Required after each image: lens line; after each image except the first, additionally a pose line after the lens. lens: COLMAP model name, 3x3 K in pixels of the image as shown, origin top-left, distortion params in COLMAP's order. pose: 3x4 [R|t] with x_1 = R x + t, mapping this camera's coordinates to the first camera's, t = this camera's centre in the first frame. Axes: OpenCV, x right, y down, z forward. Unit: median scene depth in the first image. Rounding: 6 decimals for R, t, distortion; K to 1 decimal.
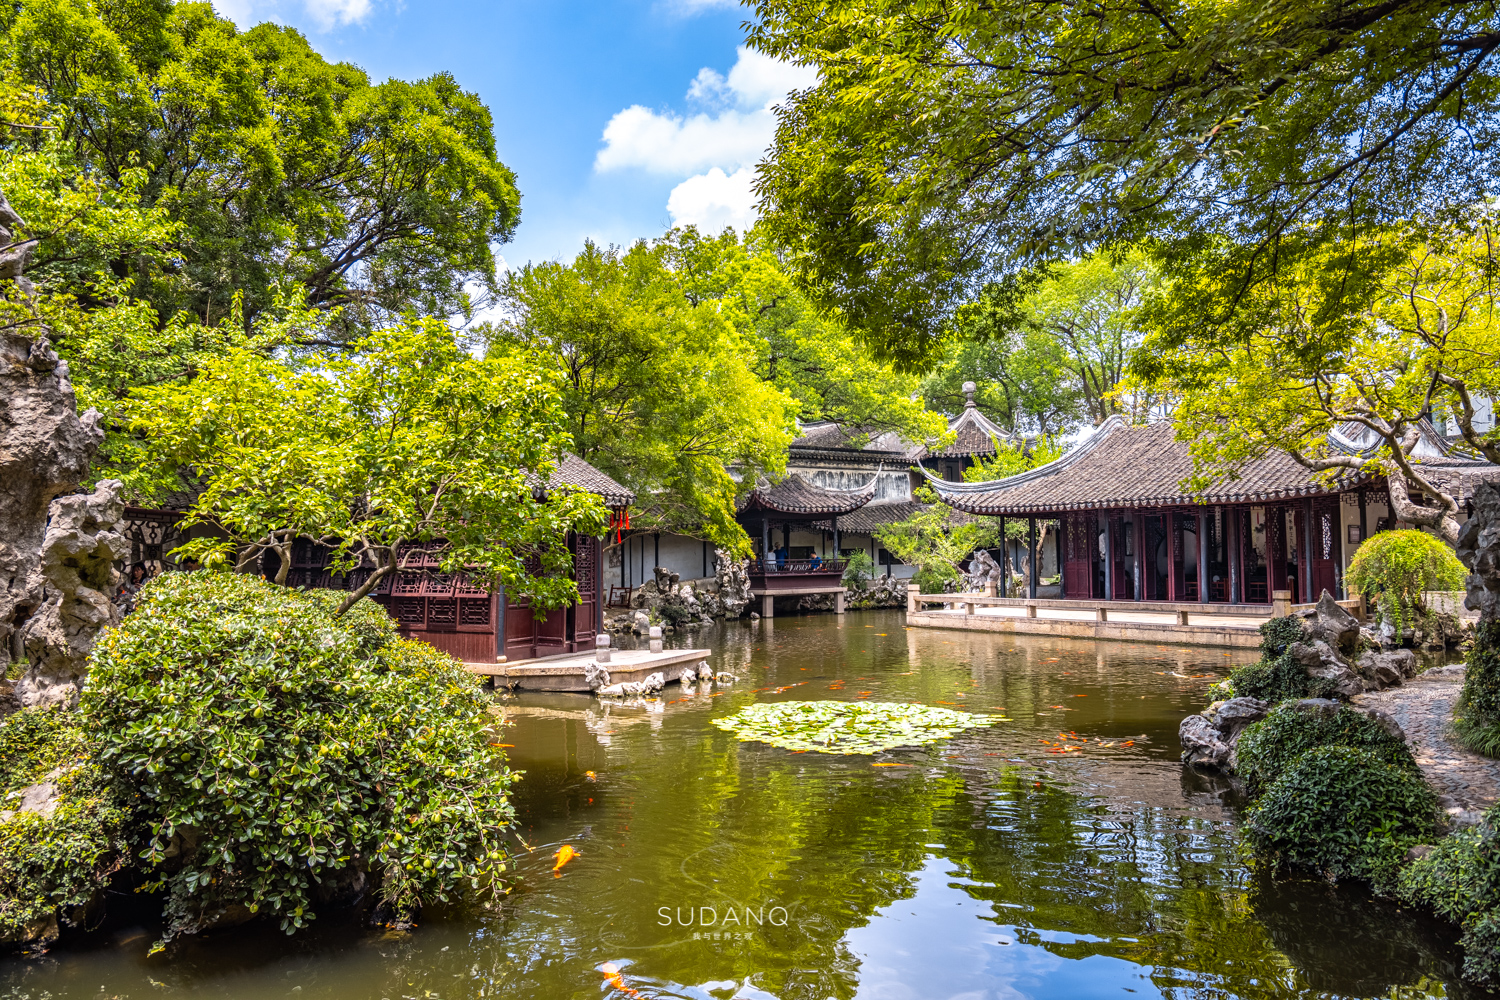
lens RADIAL K [[1047.7, 0, 750.0], [0, 1047.7, 500.0], [0, 0, 1]] dist [-0.003285, -0.000466]
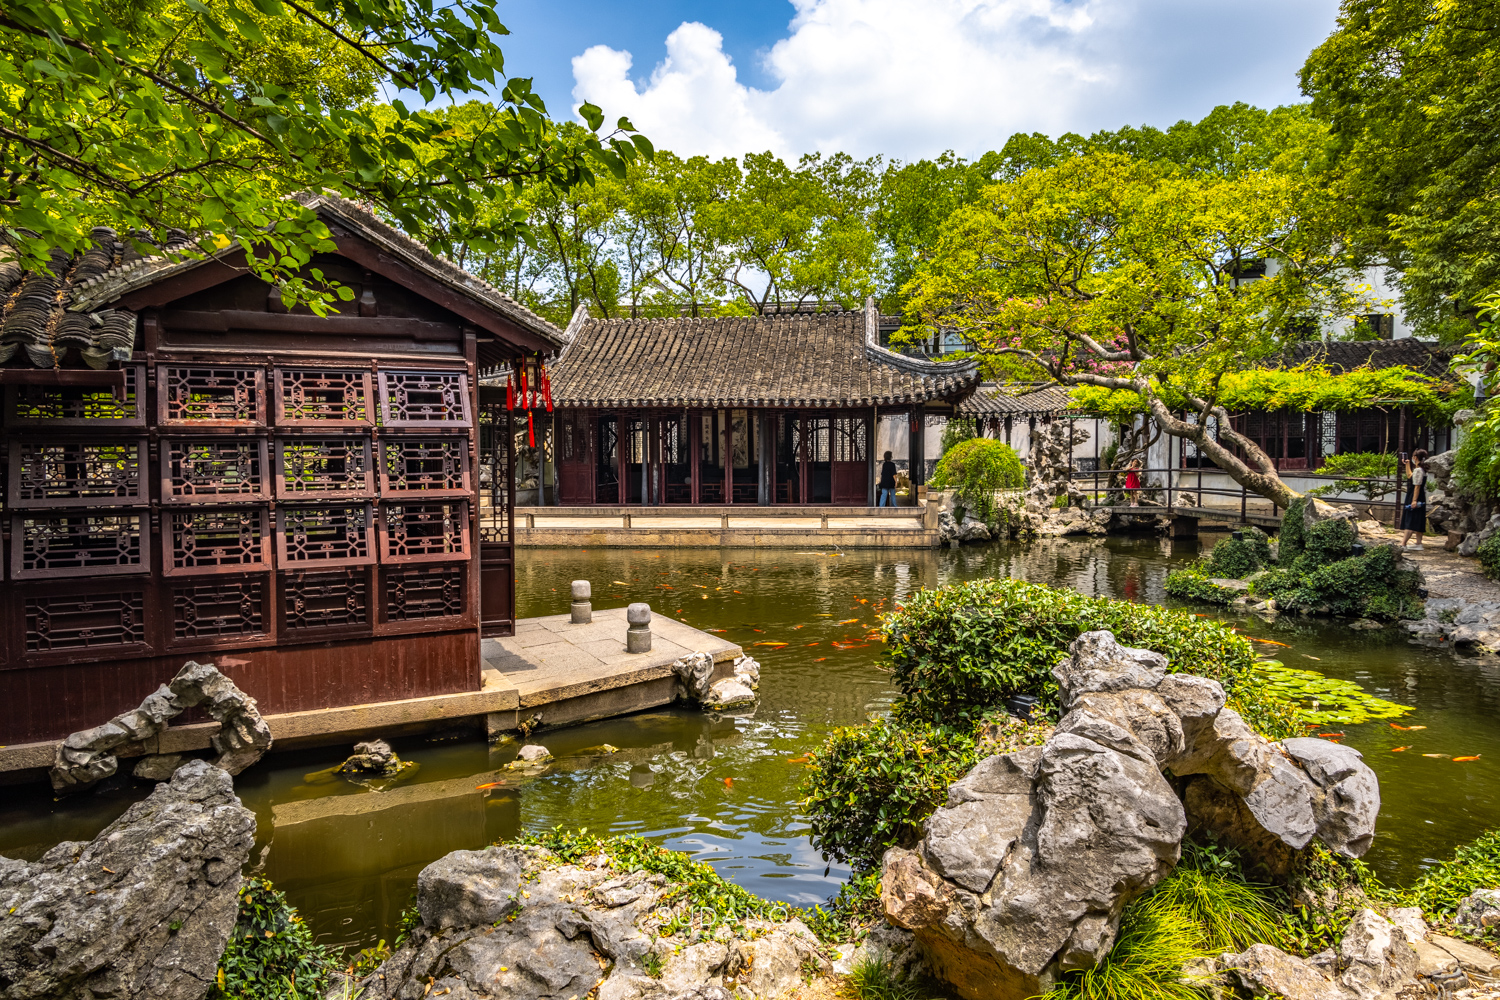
lens RADIAL K [[1047.7, 0, 750.0], [0, 1047.7, 500.0], [0, 0, 1]] dist [-0.003285, -0.000466]
pose [[0.654305, -0.026720, 0.755759, -0.252496], [-0.043966, 0.996341, 0.073291, 0.016239], [-0.754952, -0.081182, 0.650736, 0.280337]]
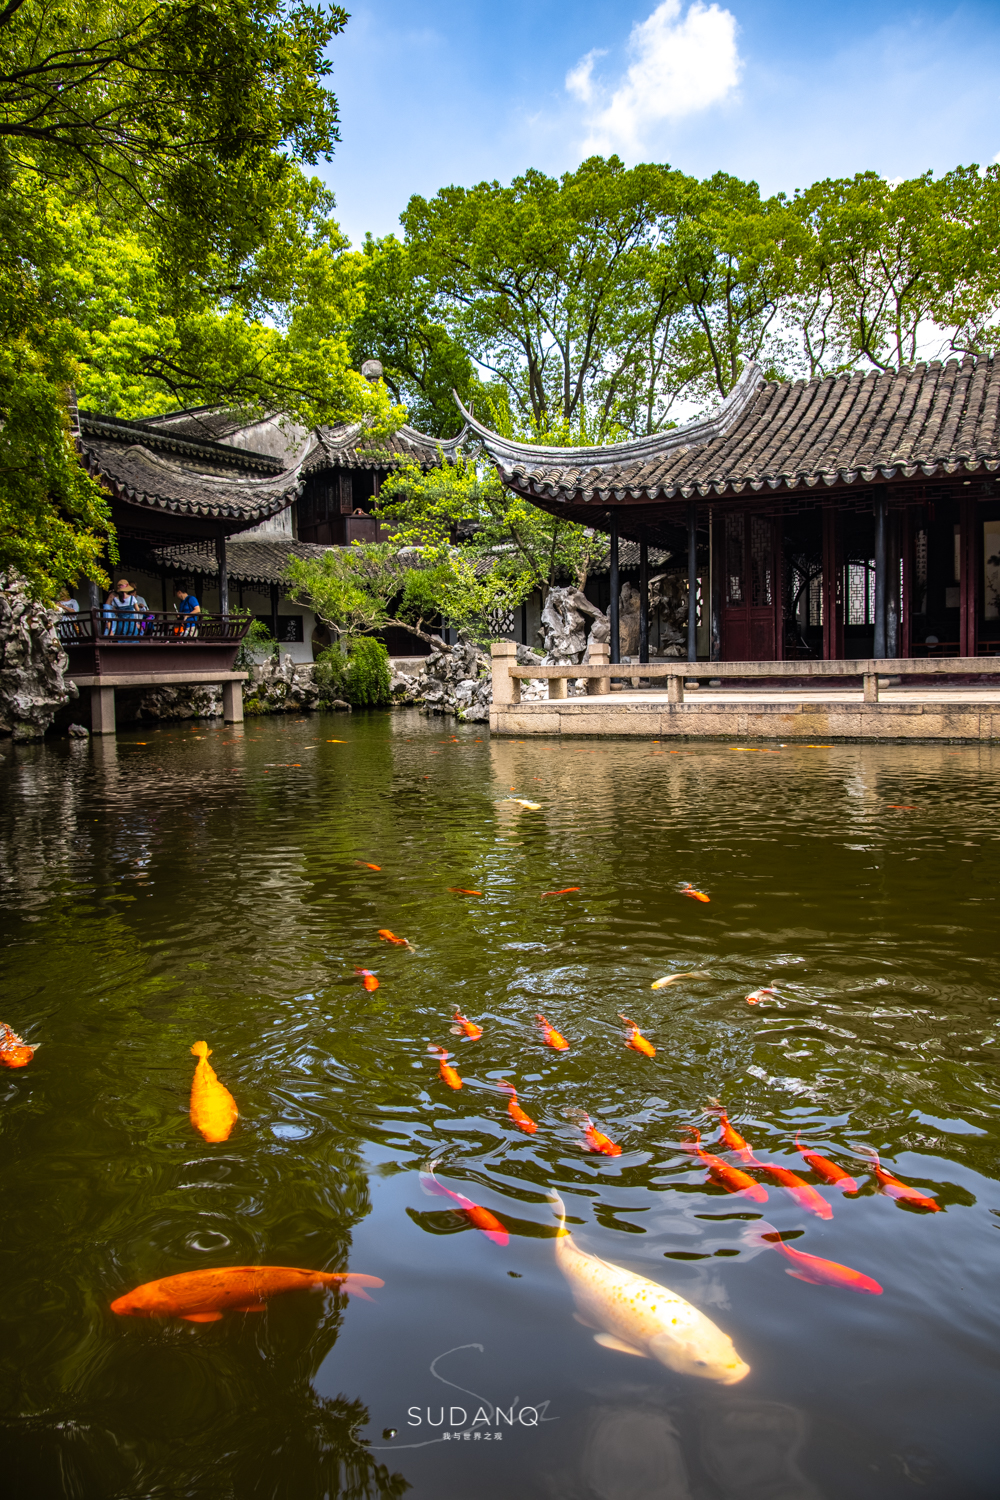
lens RADIAL K [[1047.7, 0, 500.0], [0, 1047.7, 750.0], [0, 0, 1]] dist [-0.003285, -0.000466]
pose [[0.879352, -0.047580, 0.473790, -0.053915], [-0.013025, 0.992219, 0.123818, 0.063434], [-0.475995, -0.115051, 0.871890, 0.545808]]
